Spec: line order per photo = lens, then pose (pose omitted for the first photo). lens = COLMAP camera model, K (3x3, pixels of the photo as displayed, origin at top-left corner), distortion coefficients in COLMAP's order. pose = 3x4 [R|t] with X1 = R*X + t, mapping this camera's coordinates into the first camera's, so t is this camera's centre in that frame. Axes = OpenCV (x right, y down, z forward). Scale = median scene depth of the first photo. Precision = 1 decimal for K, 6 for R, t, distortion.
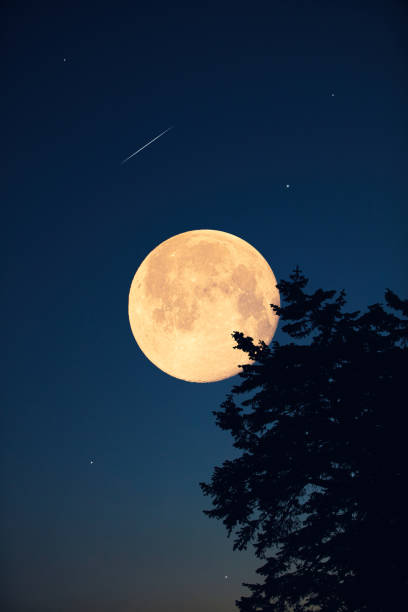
lens RADIAL K [[4316.3, 0, 204.0], [0, 4316.3, 306.0], [0, 0, 1]] dist [0.781887, 0.000000]
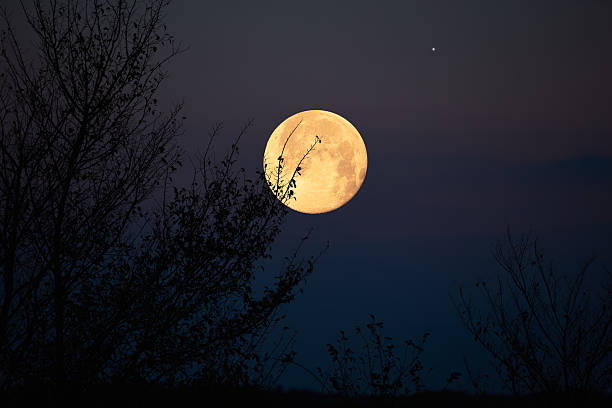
lens RADIAL K [[4316.3, 0, 306.1], [0, 4316.3, 204.2], [0, 0, 1]] dist [0.781887, 0.000000]
pose [[0.969182, 0.246341, -0.001298, 0.002422], [-0.246333, 0.969175, 0.004531, 0.008110], [0.002374, -0.004071, 0.999989, -0.471080]]
